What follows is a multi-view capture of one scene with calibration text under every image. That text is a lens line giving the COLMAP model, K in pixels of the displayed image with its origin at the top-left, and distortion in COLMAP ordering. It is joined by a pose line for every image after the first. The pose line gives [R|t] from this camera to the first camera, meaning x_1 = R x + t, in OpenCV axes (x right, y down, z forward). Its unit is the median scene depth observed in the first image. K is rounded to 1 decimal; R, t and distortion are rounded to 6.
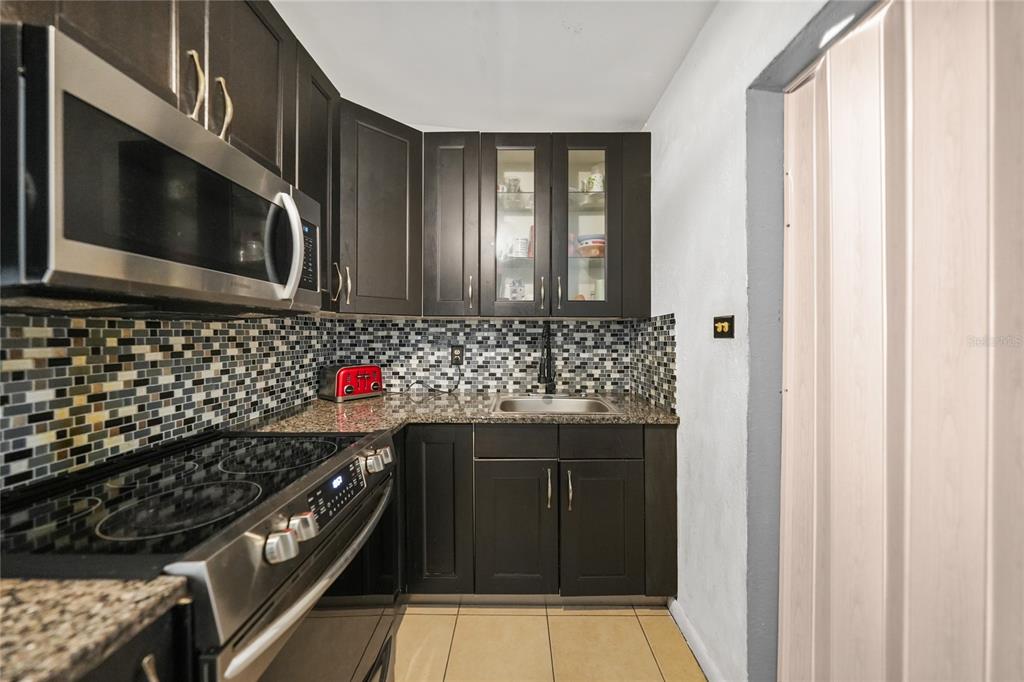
lens RADIAL K [[356.5, 0, 513.3], [0, 356.5, 334.3], [0, 0, 1]] dist [-0.006976, 0.000132]
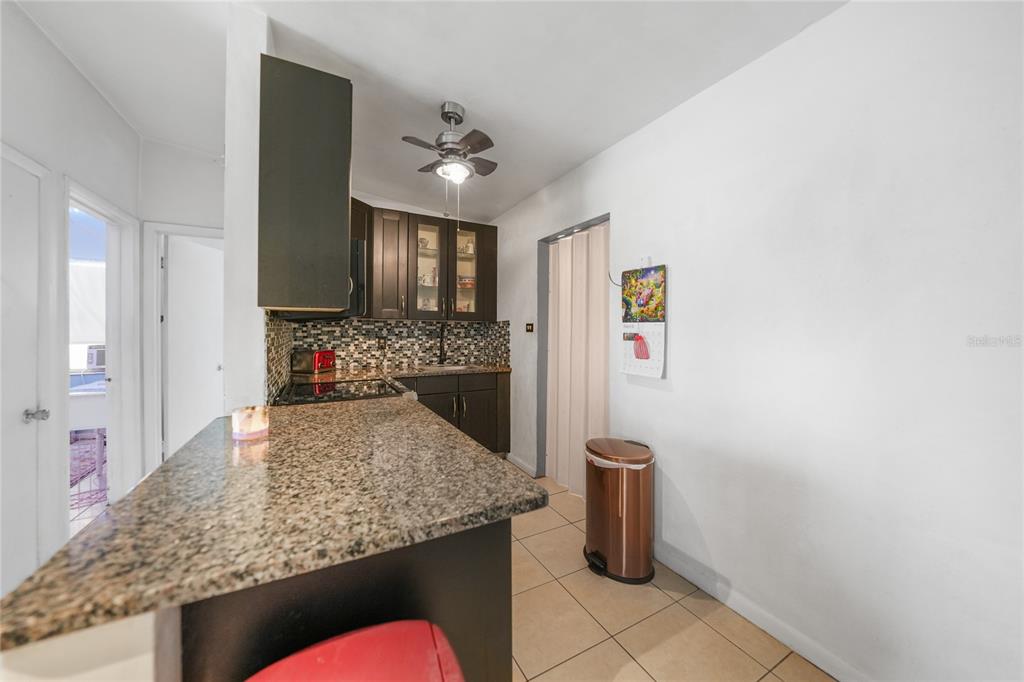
lens RADIAL K [[356.5, 0, 513.3], [0, 356.5, 334.3], [0, 0, 1]] dist [-0.006976, 0.000132]
pose [[0.877584, -0.003273, 0.479413, -0.401730], [-0.004011, 0.999892, 0.014170, -0.004432], [-0.479407, -0.014359, 0.877475, -0.647374]]
